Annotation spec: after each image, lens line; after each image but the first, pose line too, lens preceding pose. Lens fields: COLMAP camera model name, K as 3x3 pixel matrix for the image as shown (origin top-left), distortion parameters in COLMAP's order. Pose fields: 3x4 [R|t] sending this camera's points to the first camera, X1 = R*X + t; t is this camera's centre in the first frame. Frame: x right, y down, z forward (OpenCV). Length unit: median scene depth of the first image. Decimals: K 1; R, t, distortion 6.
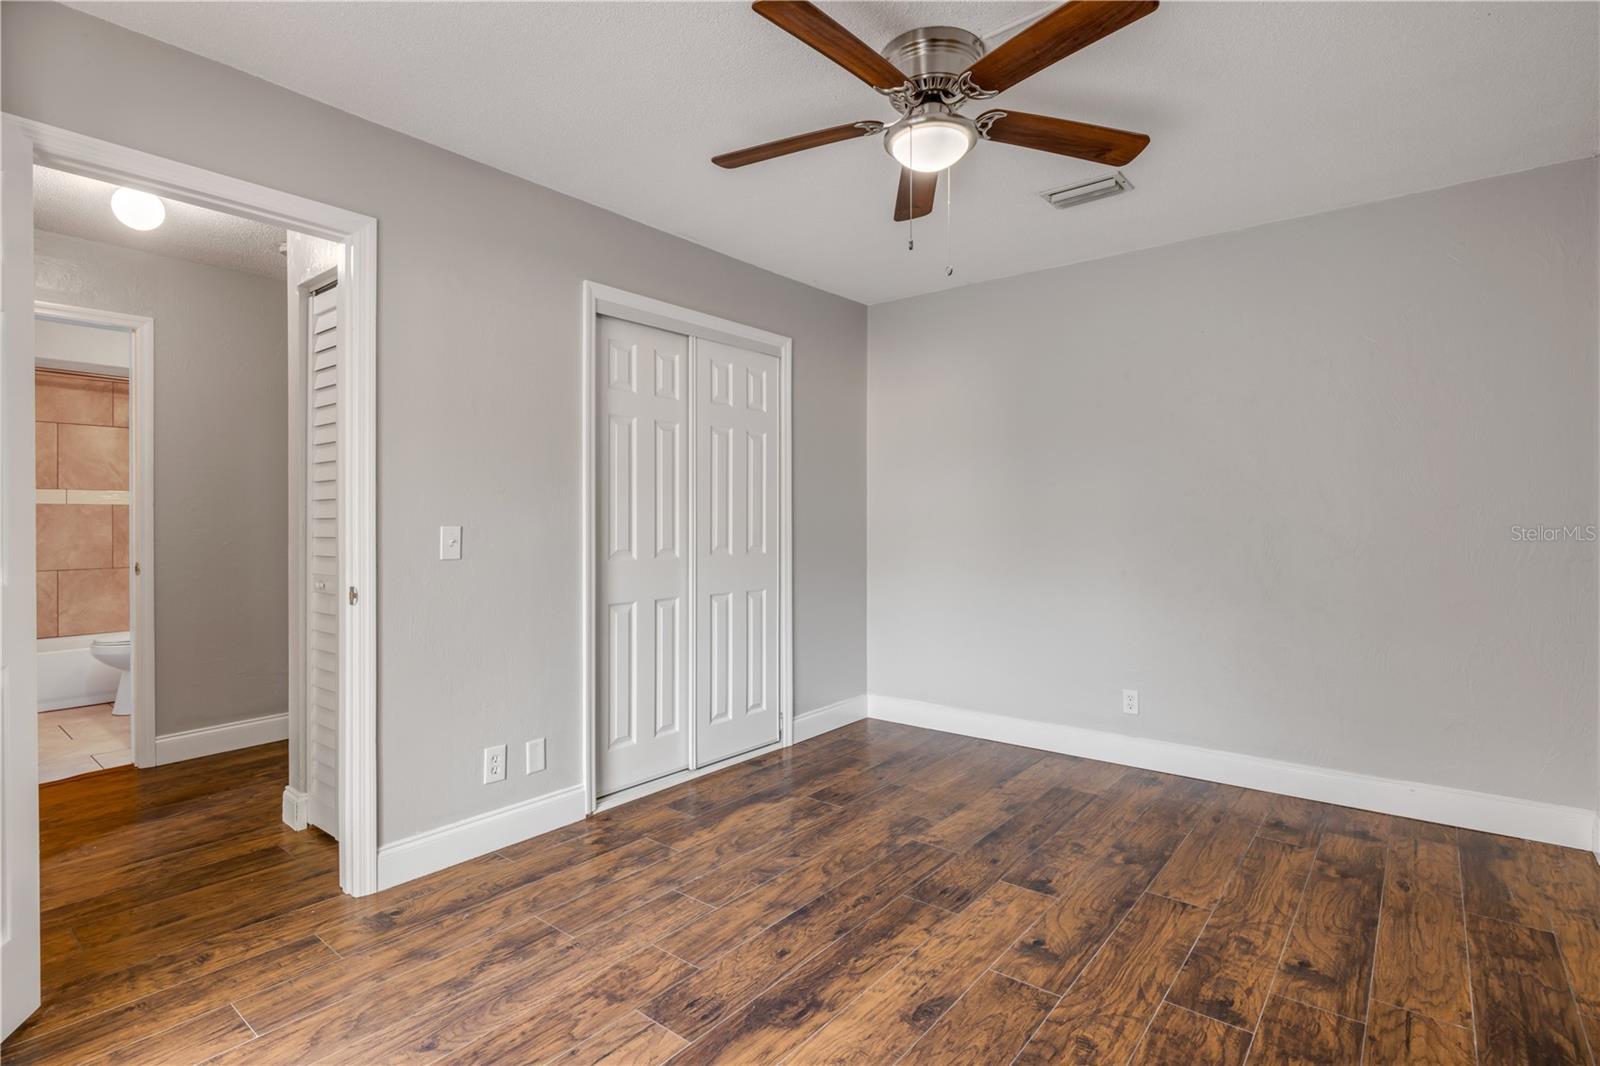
lens RADIAL K [[780.3, 0, 798.8], [0, 780.3, 527.1], [0, 0, 1]] dist [-0.000575, 0.000220]
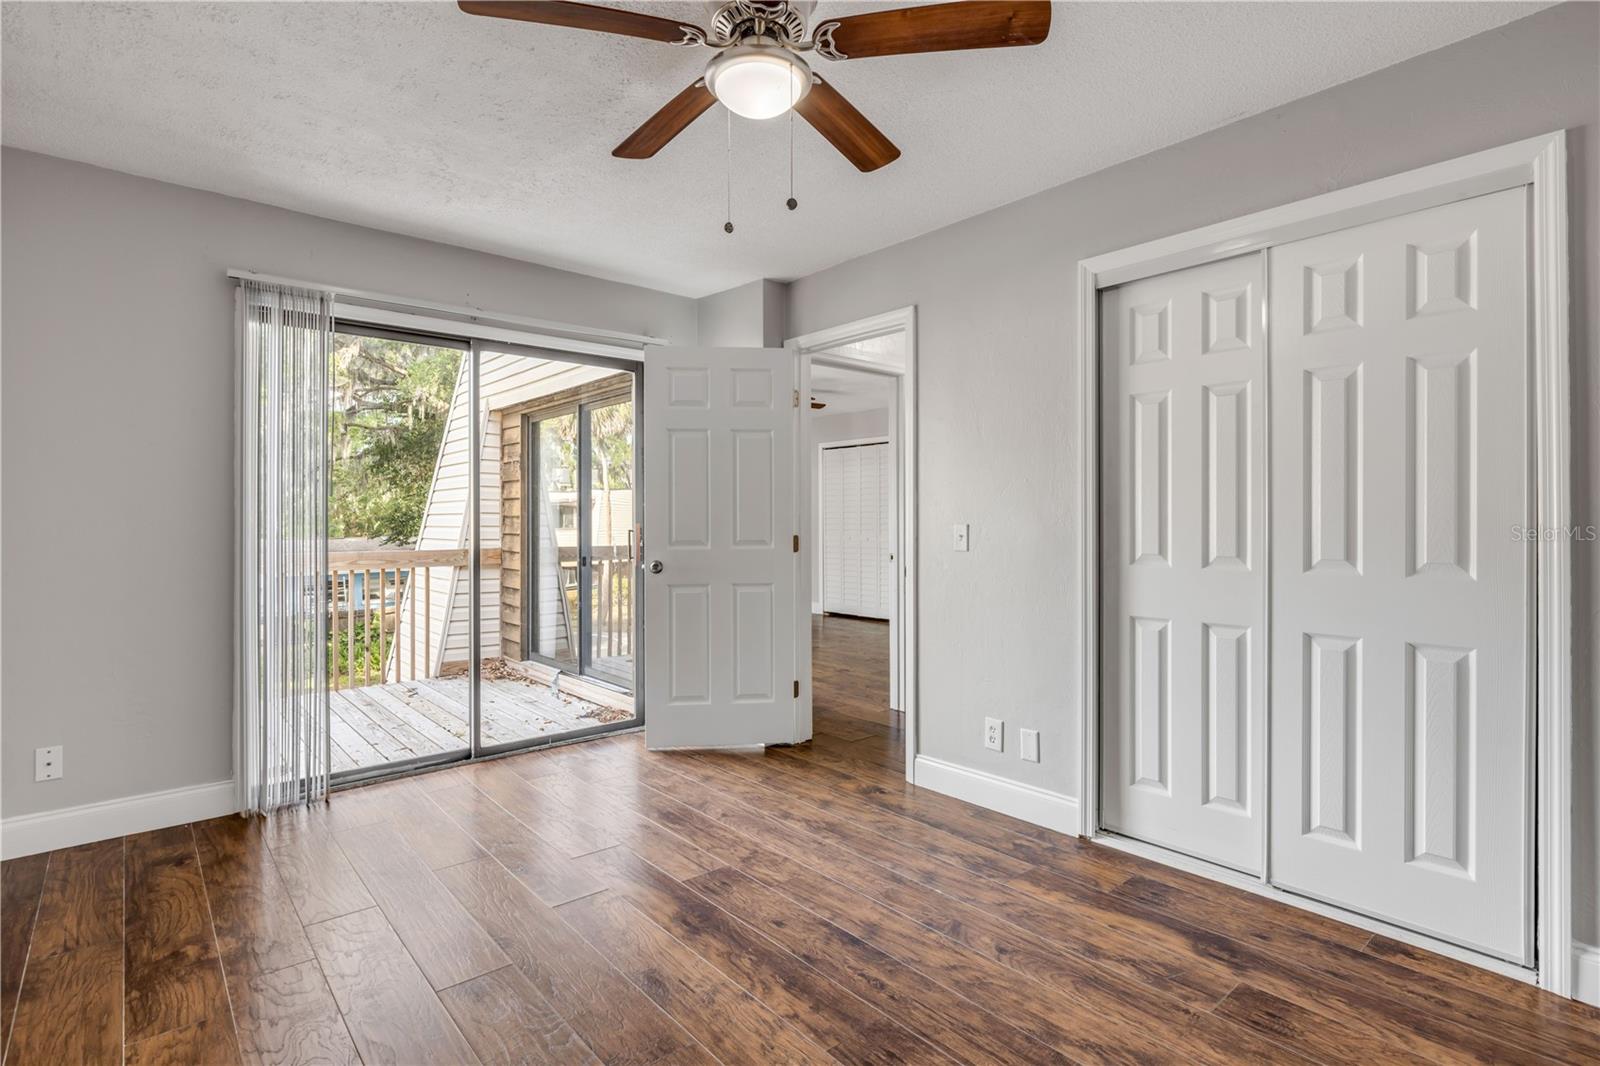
lens RADIAL K [[780.3, 0, 799.9], [0, 780.3, 531.6], [0, 0, 1]] dist [-0.000575, 0.000220]
pose [[-0.173347, 0.011867, -0.984789, 0.848059], [-0.007003, 0.999887, 0.013282, -0.005397], [0.984836, 0.009199, -0.173244, 1.001869]]
